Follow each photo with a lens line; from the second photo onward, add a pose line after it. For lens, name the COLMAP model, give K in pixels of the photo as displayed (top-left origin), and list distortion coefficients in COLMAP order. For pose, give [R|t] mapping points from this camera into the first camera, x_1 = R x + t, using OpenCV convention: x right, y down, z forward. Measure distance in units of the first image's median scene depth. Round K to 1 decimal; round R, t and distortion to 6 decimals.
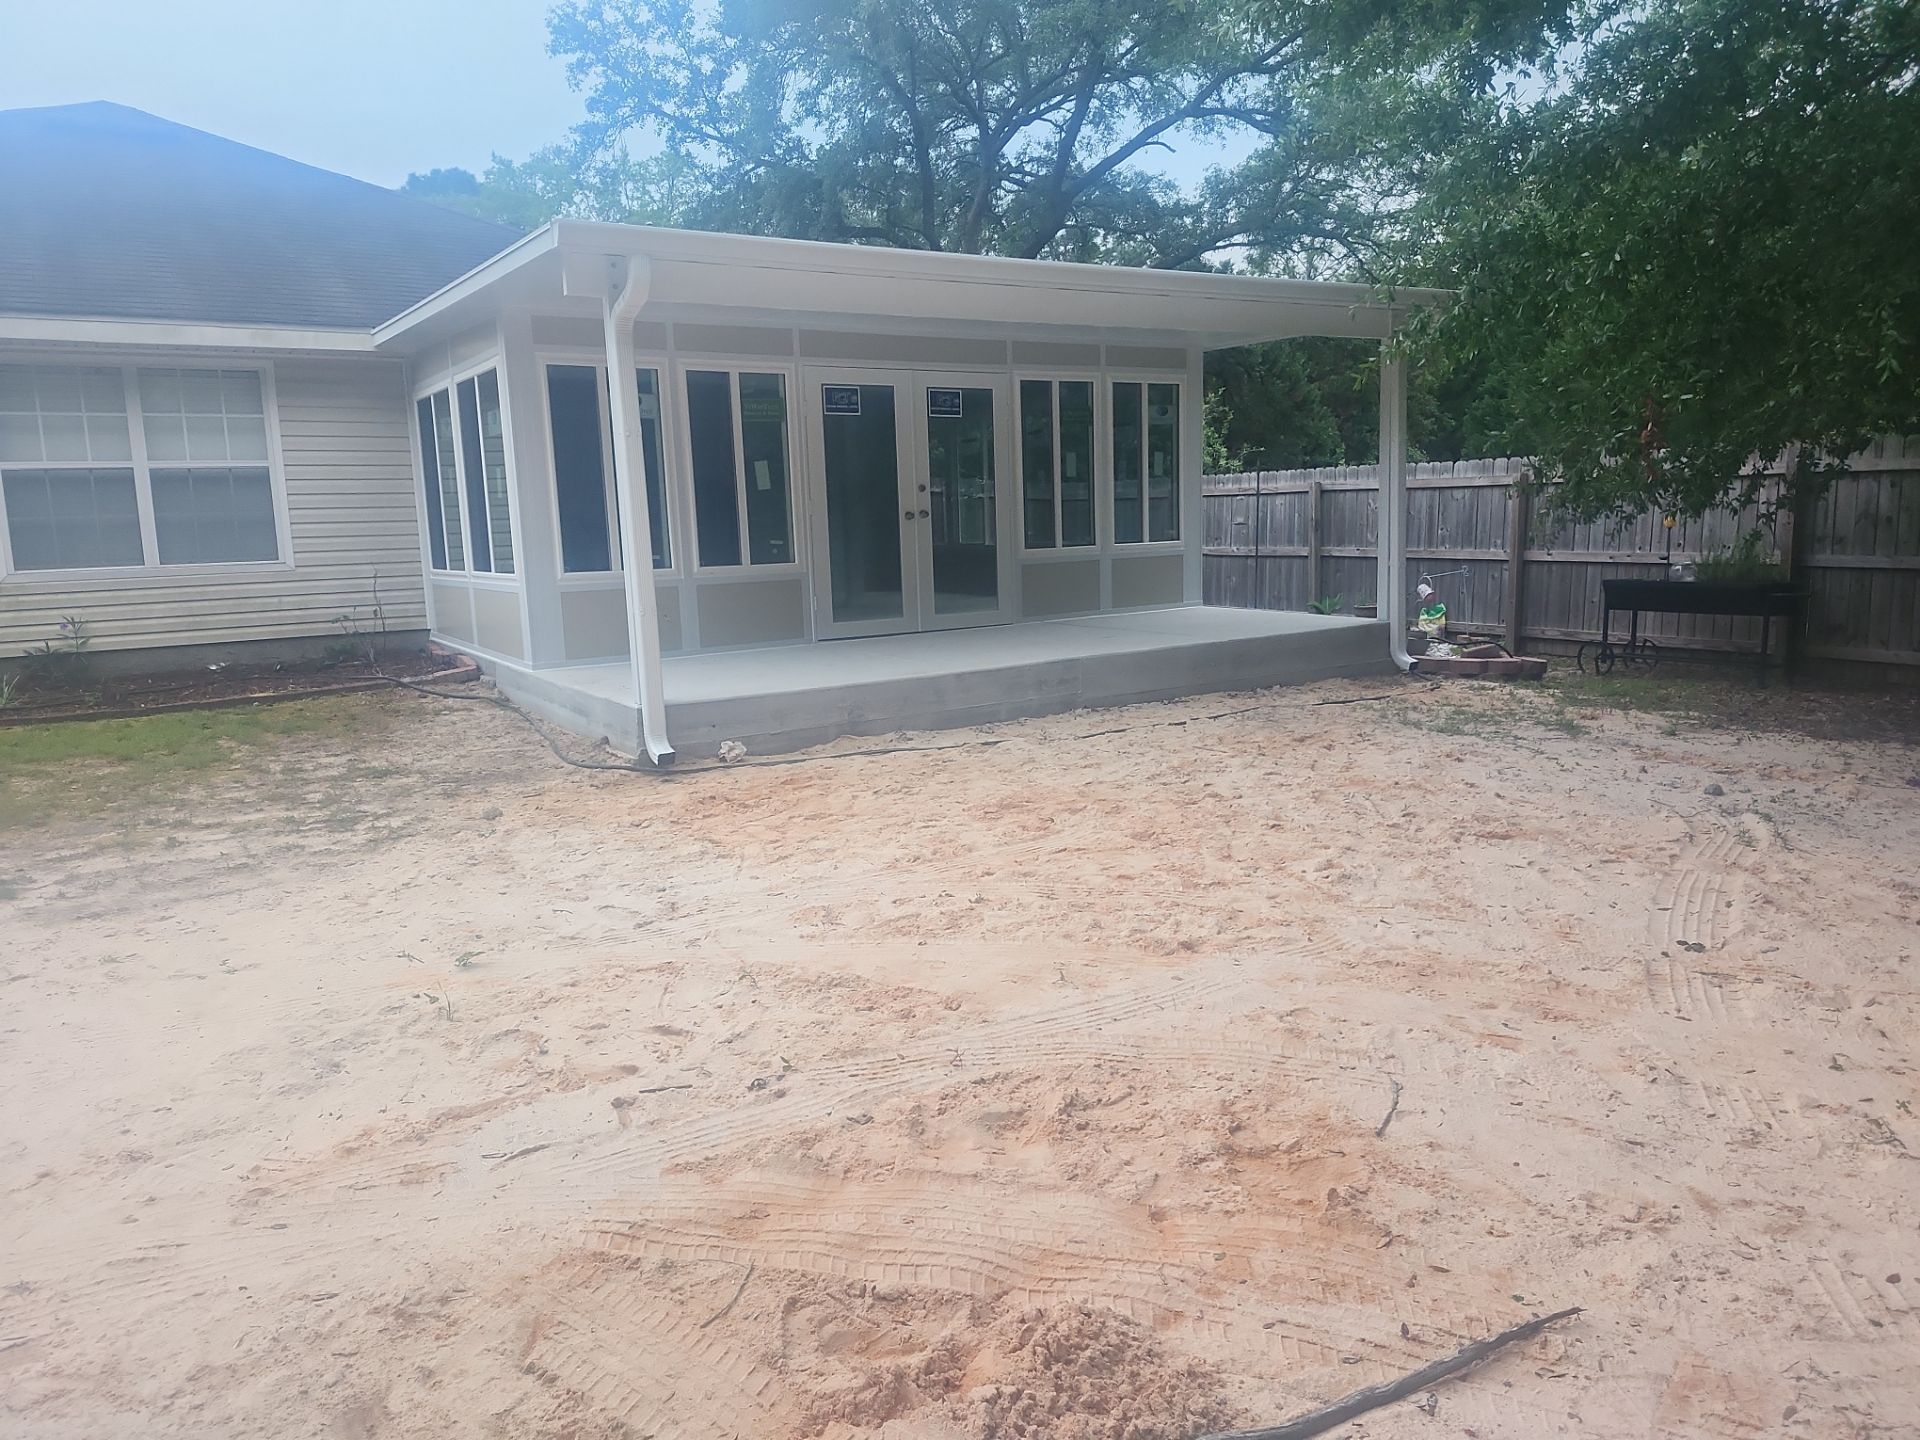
lens RADIAL K [[1351.3, 0, 957.1], [0, 1351.3, 708.8], [0, 0, 1]] dist [0.055489, -0.042110]
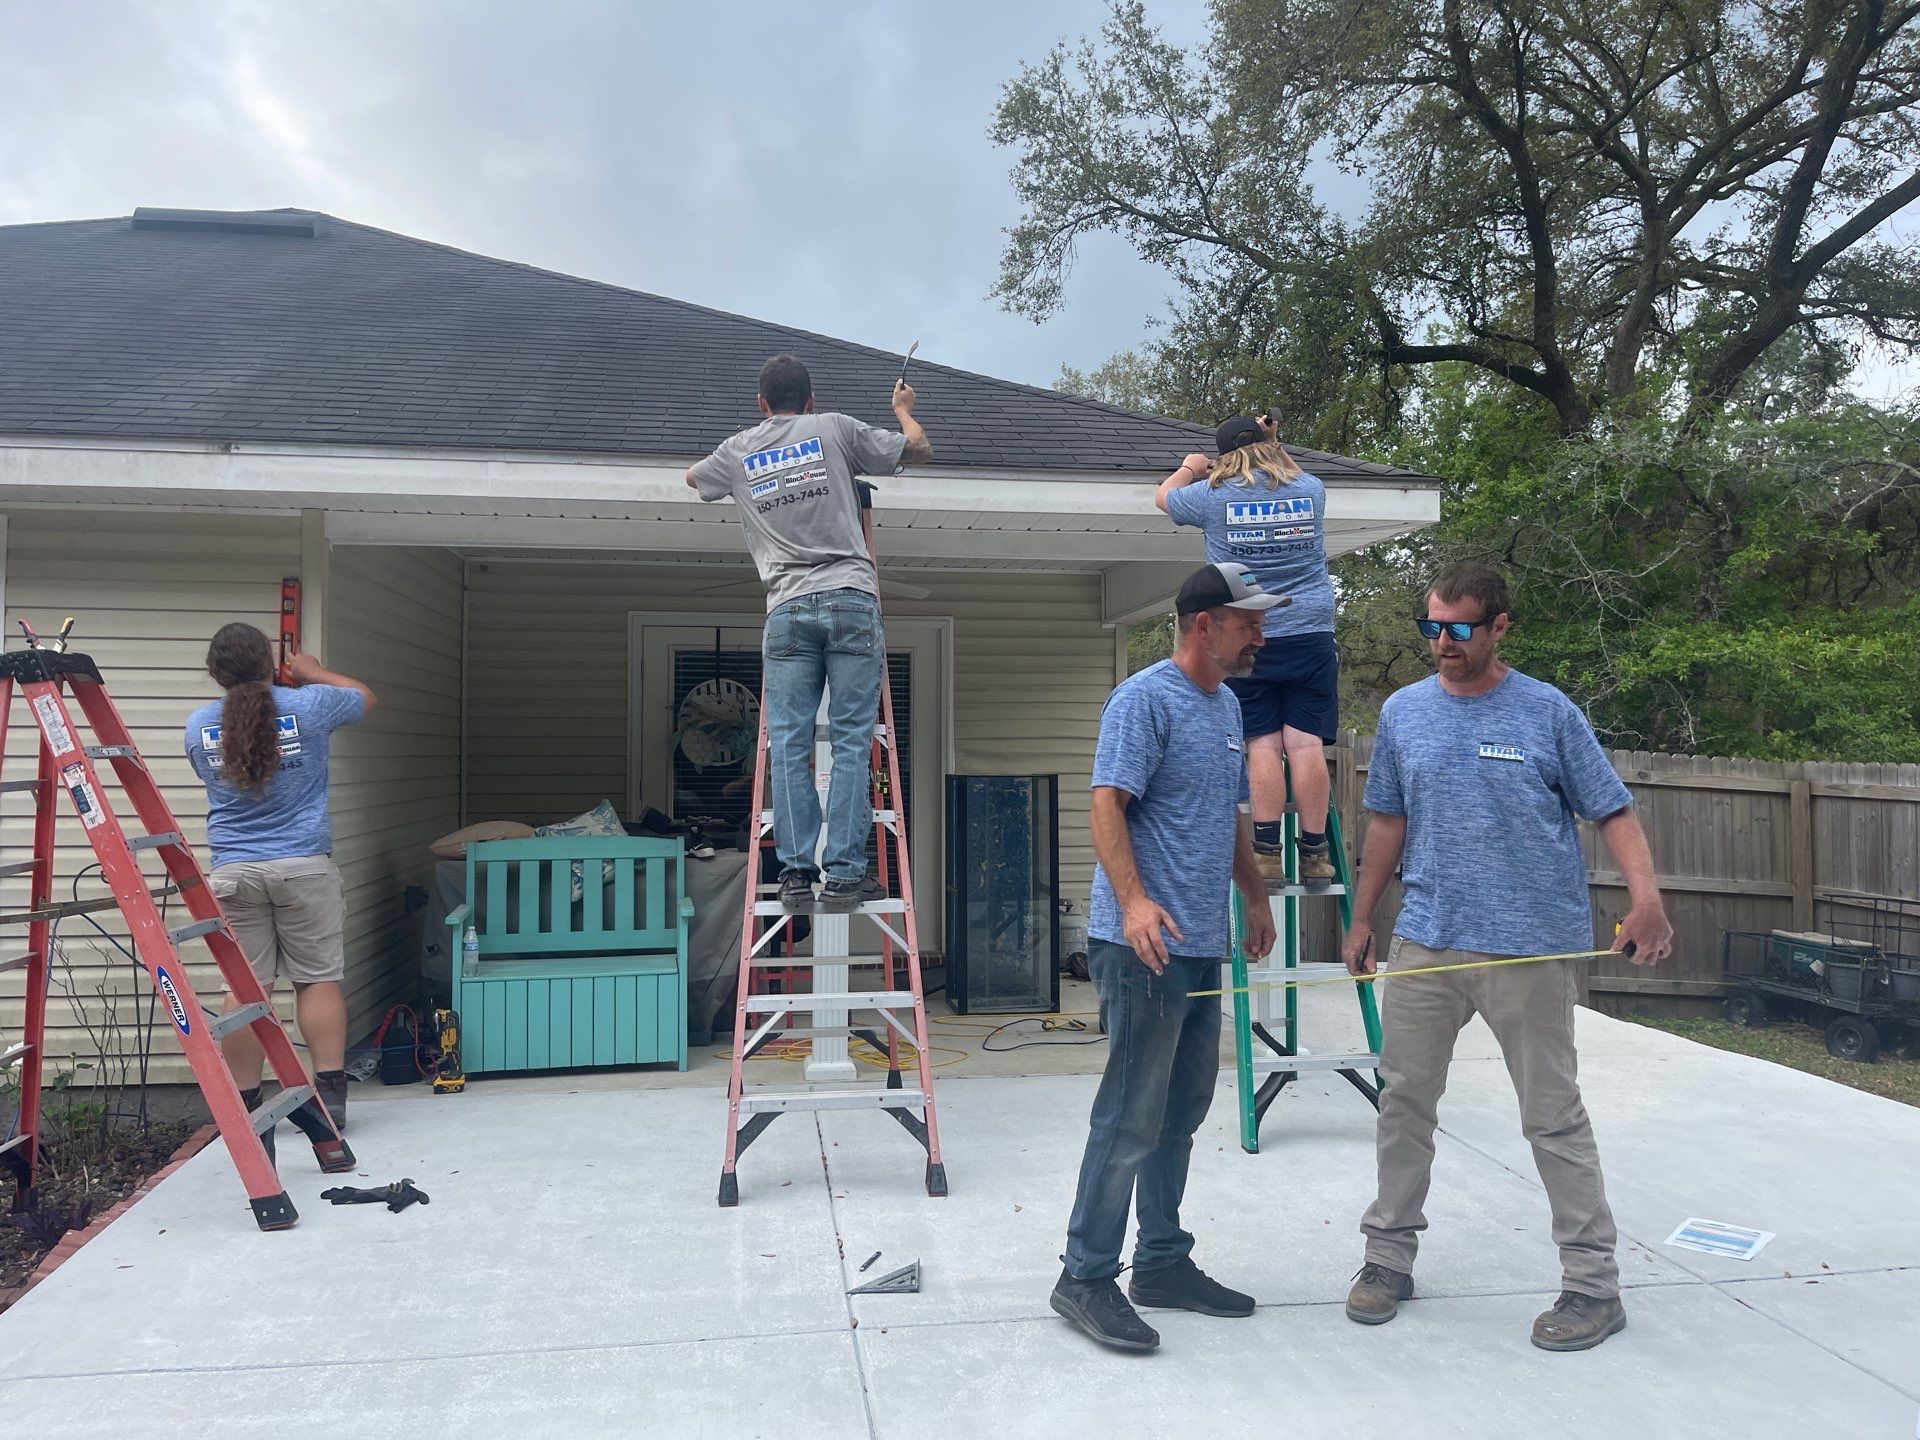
lens RADIAL K [[1478.1, 0, 957.4], [0, 1478.1, 713.7], [0, 0, 1]] dist [0.042430, -0.042865]
pose [[0.914968, 0.021322, -0.402964, 0.022618], [-0.086382, 0.985804, -0.143976, -0.130508], [0.394173, 0.166542, 0.903820, 0.633166]]
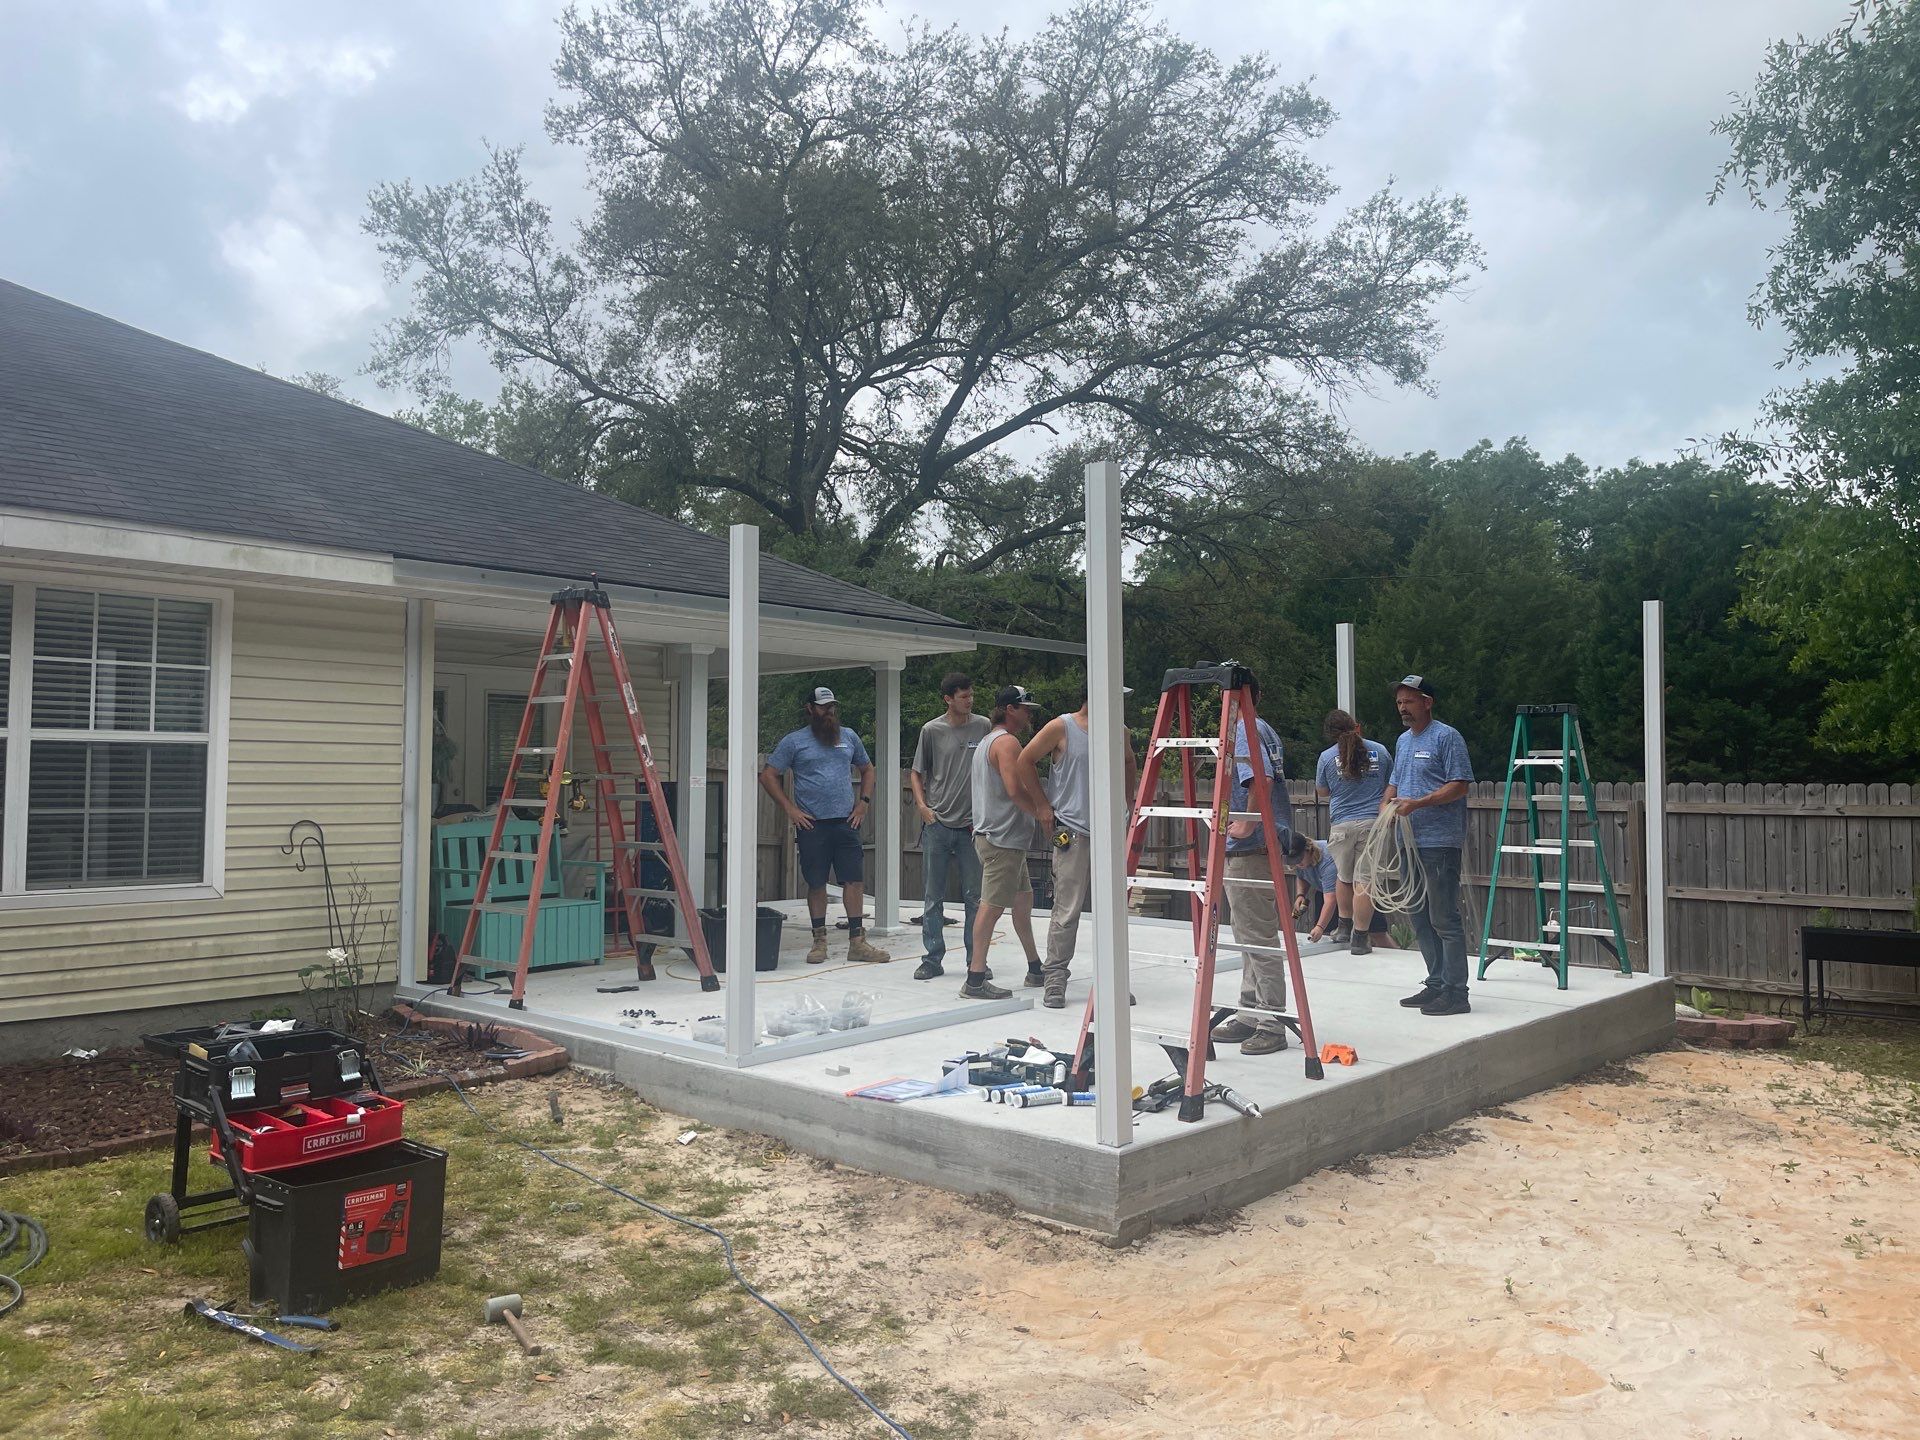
lens RADIAL K [[1478.1, 0, 999.3], [0, 1478.1, 705.9], [0, 0, 1]] dist [0.042430, -0.042865]
pose [[0.958137, 0.049976, 0.281914, -0.323089], [0.007772, 0.979745, -0.200099, -0.043763], [-0.286204, 0.193913, 0.938342, 0.196418]]
